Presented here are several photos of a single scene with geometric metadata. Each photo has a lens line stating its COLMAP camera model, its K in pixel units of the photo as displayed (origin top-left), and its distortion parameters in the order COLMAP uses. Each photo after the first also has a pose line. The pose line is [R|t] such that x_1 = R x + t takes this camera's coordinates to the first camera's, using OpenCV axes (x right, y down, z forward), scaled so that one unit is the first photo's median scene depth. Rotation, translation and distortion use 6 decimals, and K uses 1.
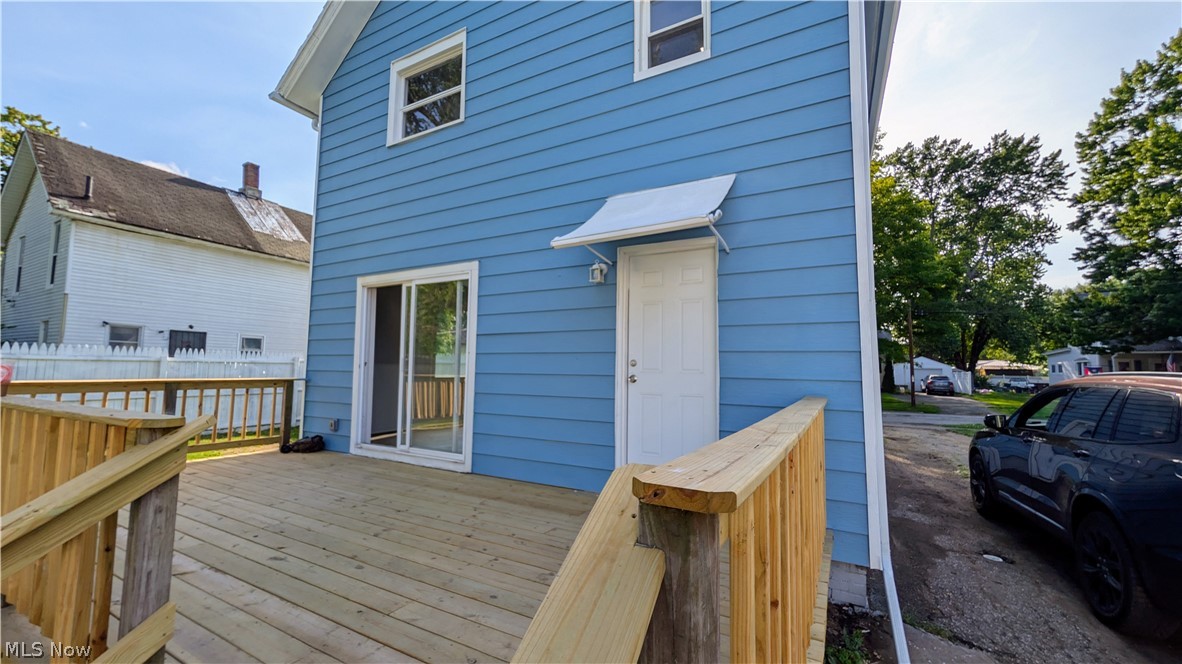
lens RADIAL K [[459.4, 0, 586.3], [0, 459.4, 324.7], [0, 0, 1]] dist [0.003553, 0.000880]
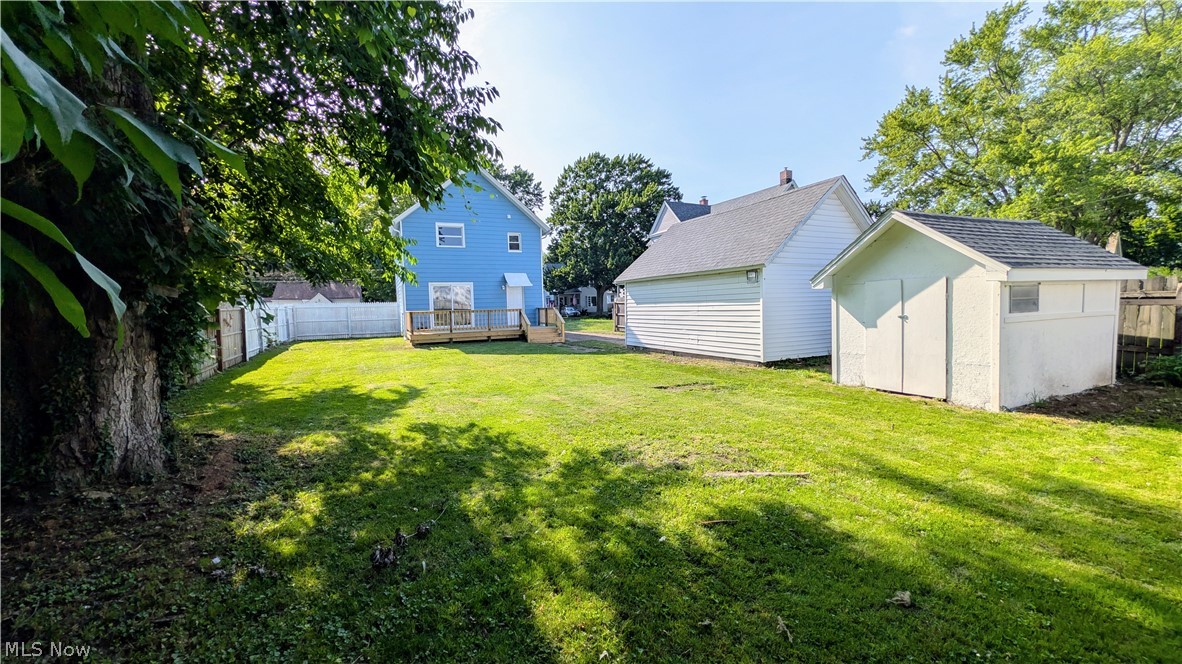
lens RADIAL K [[459.4, 0, 589.7], [0, 459.4, 326.4], [0, 0, 1]] dist [0.003553, 0.000880]
pose [[0.604348, -0.068685, 0.793754, -0.523406], [-0.031806, 0.993403, 0.110177, -0.032699], [-0.796085, -0.091832, 0.598177, -0.447529]]
